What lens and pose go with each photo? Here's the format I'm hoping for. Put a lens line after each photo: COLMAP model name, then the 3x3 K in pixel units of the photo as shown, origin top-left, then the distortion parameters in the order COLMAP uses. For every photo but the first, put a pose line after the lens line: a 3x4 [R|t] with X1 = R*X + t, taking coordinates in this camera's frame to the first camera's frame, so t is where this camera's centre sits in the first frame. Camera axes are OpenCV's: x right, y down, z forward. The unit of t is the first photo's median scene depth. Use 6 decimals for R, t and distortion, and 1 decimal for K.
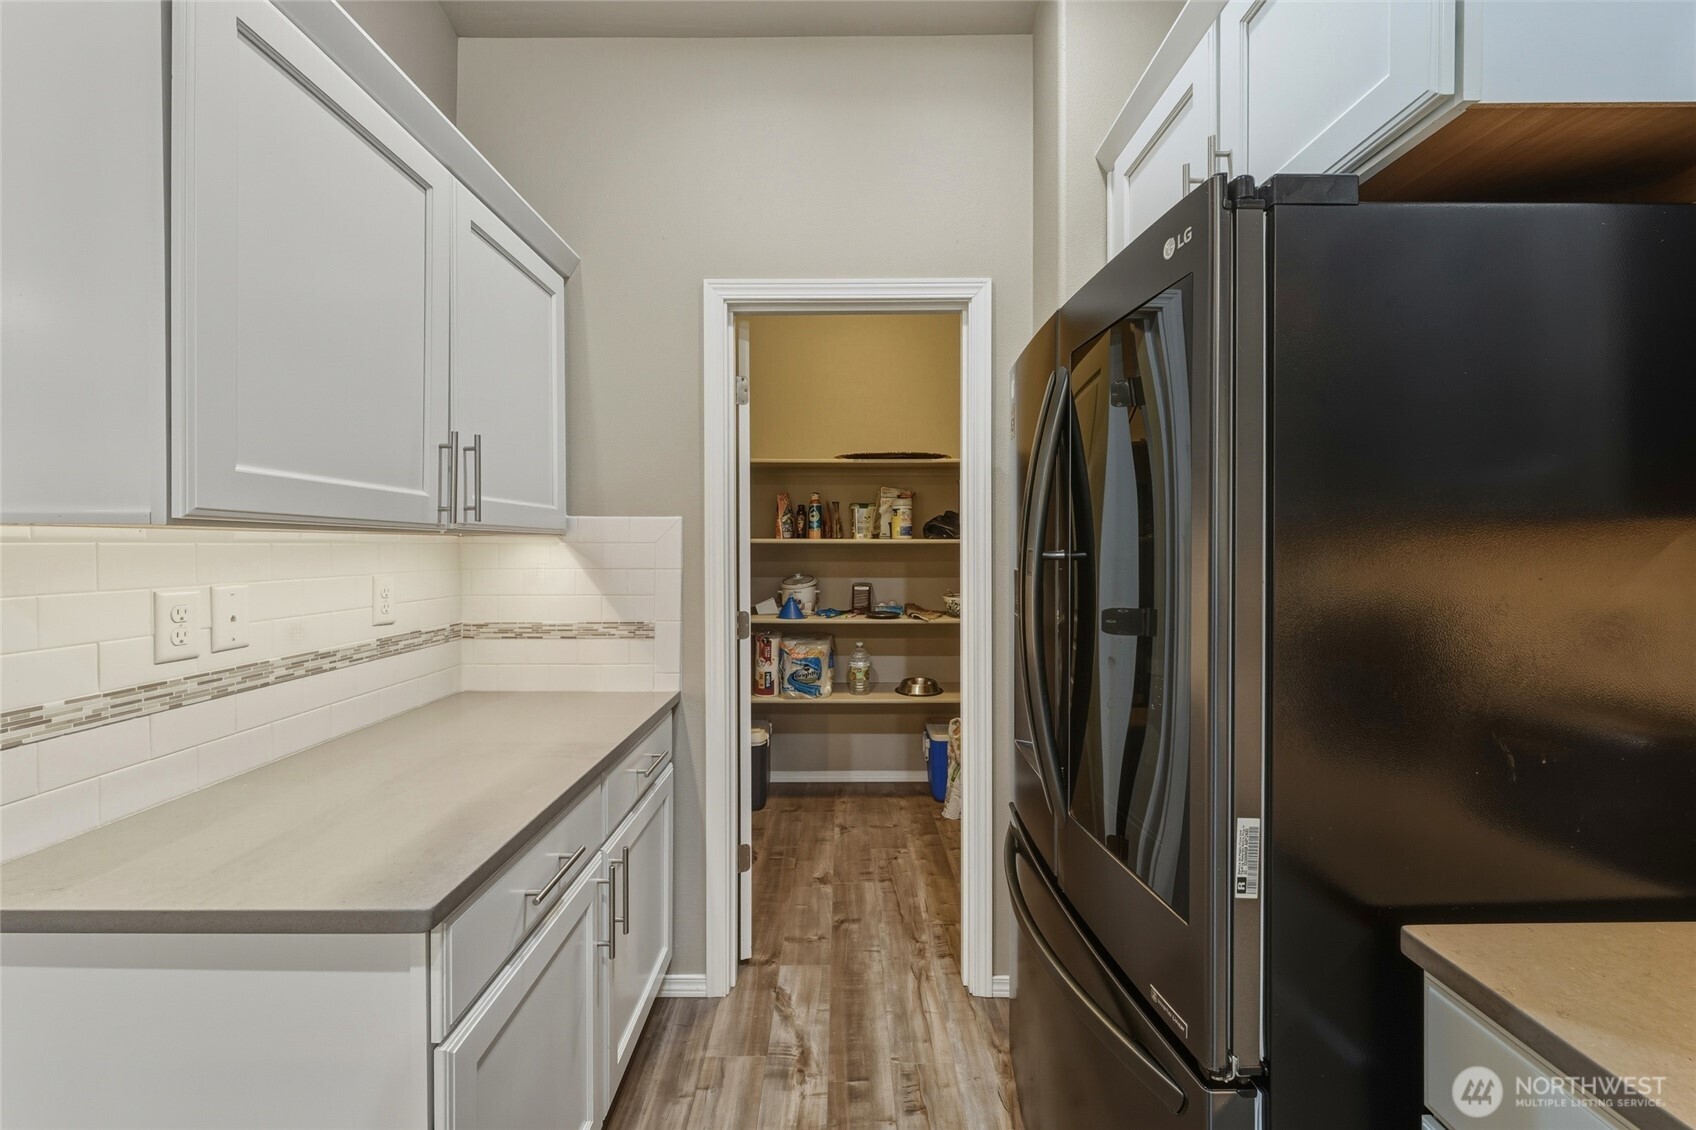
lens RADIAL K [[684.6, 0, 845.9], [0, 684.6, 561.8], [0, 0, 1]] dist [0.003176, 0.000222]
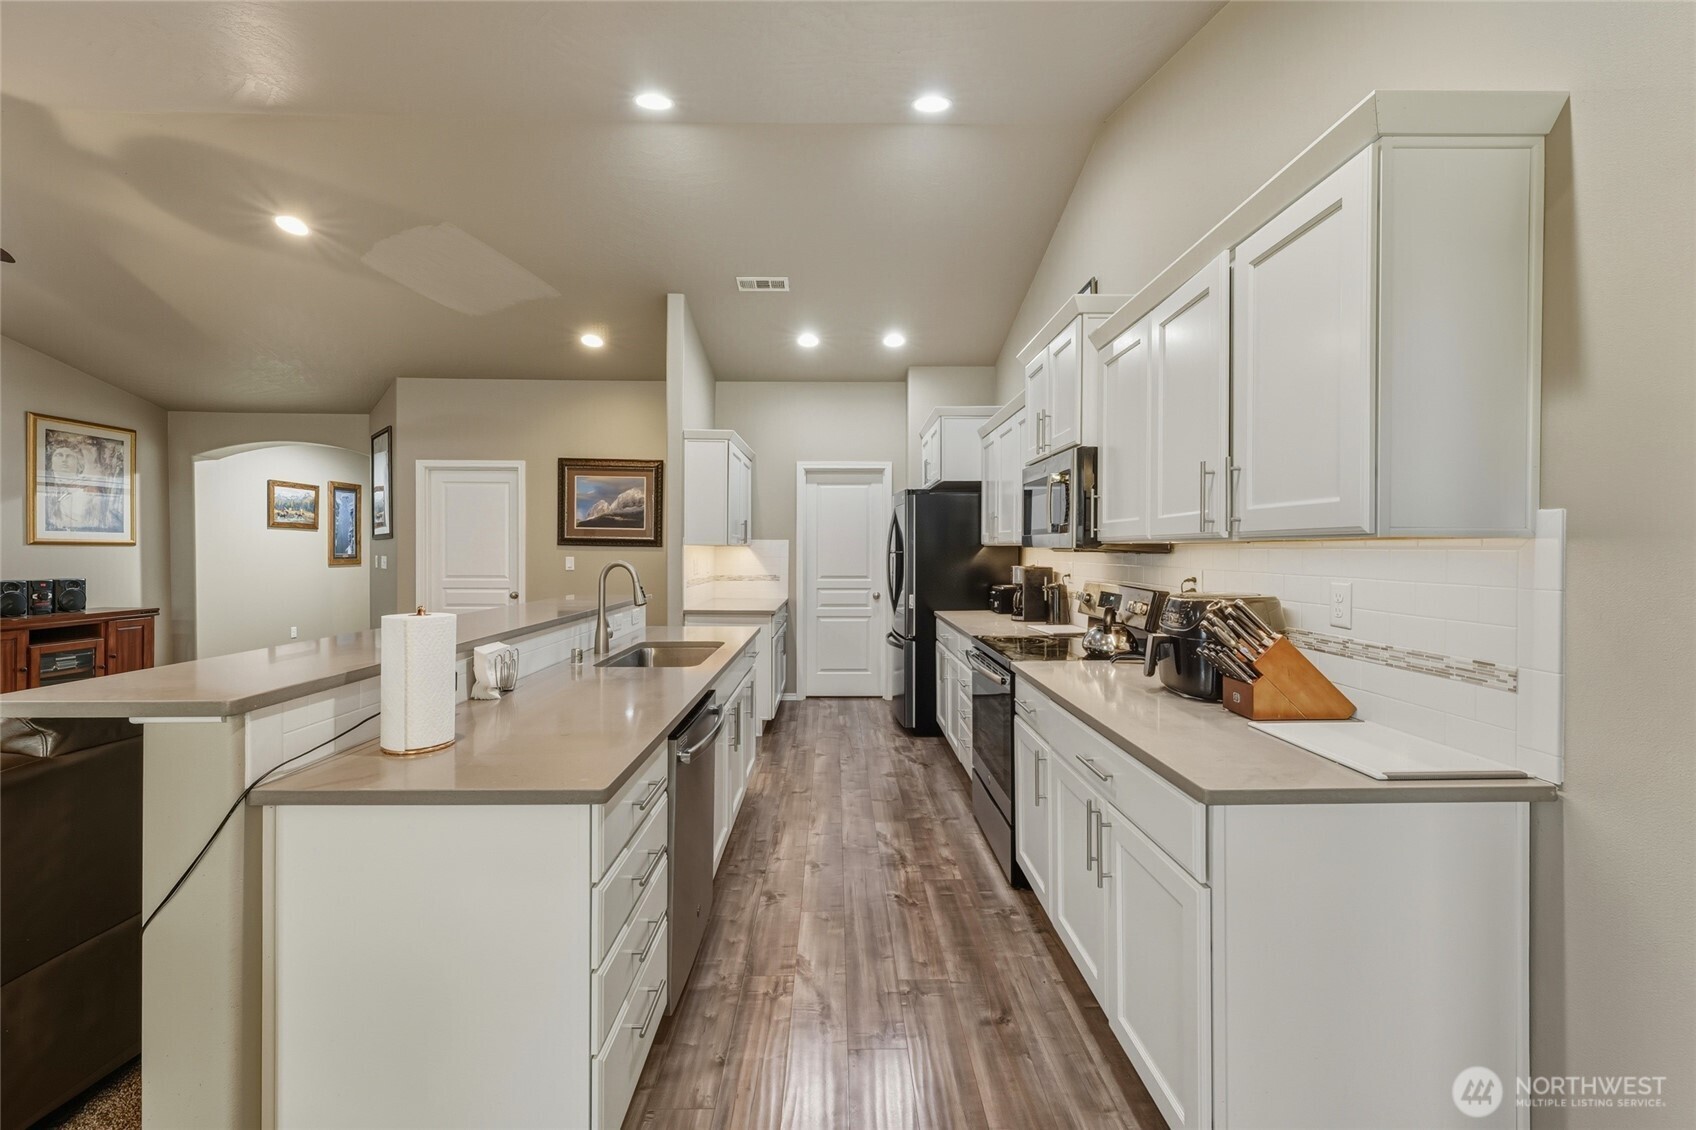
lens RADIAL K [[678.5, 0, 850.4], [0, 678.5, 555.6], [0, 0, 1]] dist [0.002100, 0.000264]
pose [[0.999788, 0.002374, 0.020475, -0.018921], [-0.002072, 0.999889, -0.014775, 0.025365], [-0.020507, 0.014730, 0.999681, -1.116211]]
